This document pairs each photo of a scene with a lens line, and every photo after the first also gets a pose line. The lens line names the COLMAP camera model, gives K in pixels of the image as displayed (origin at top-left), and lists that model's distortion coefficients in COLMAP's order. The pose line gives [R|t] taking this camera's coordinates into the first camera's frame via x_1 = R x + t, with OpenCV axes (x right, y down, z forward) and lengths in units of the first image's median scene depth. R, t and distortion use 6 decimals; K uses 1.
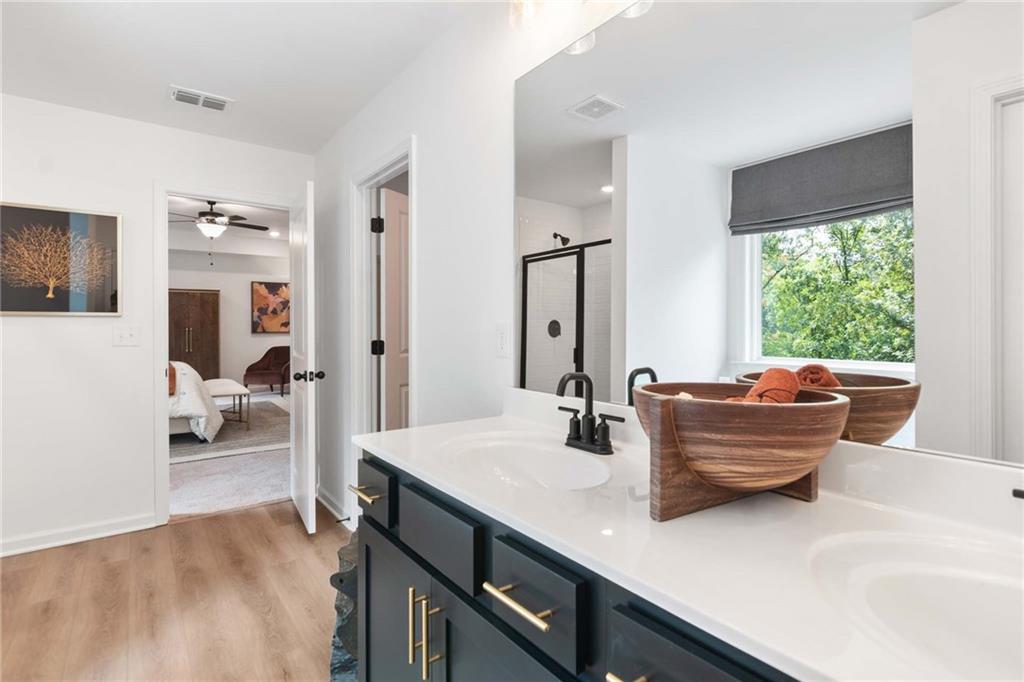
lens RADIAL K [[499.1, 0, 511.1], [0, 499.1, 323.2], [0, 0, 1]] dist [-0.002743, 0.002090]
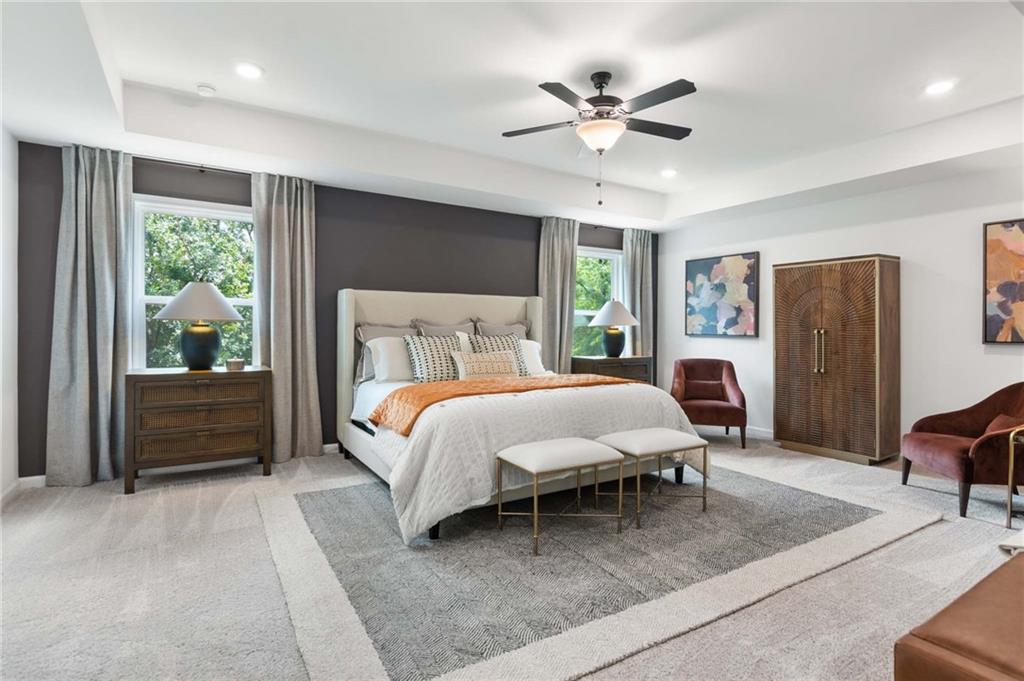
lens RADIAL K [[499.1, 0, 488.2], [0, 499.1, 325.8], [0, 0, 1]] dist [-0.002743, 0.002090]
pose [[-0.099697, 0.001103, -0.995017, -0.049311], [-0.005334, 0.999984, 0.001643, 0.006011], [0.995004, 0.005471, -0.099690, 0.617663]]
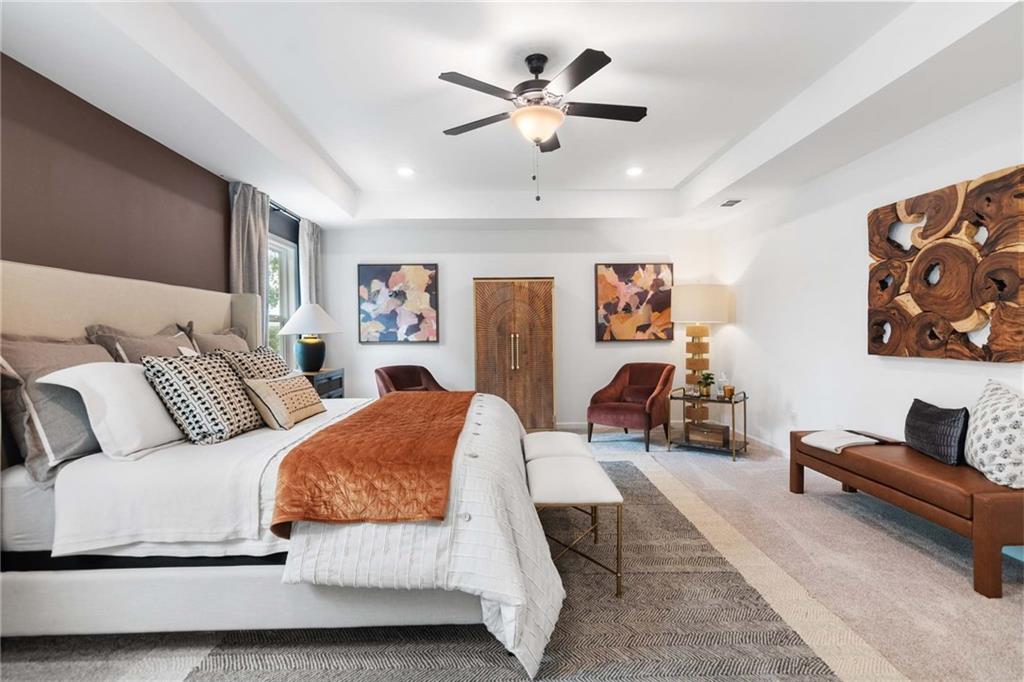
lens RADIAL K [[499.1, 0, 512.0], [0, 499.1, 336.0], [0, 0, 1]] dist [-0.002743, 0.002090]
pose [[0.817911, -0.001834, -0.575341, -0.229399], [0.008741, 0.999919, 0.009240, 0.005244], [0.575278, -0.012587, 0.817861, 0.392916]]
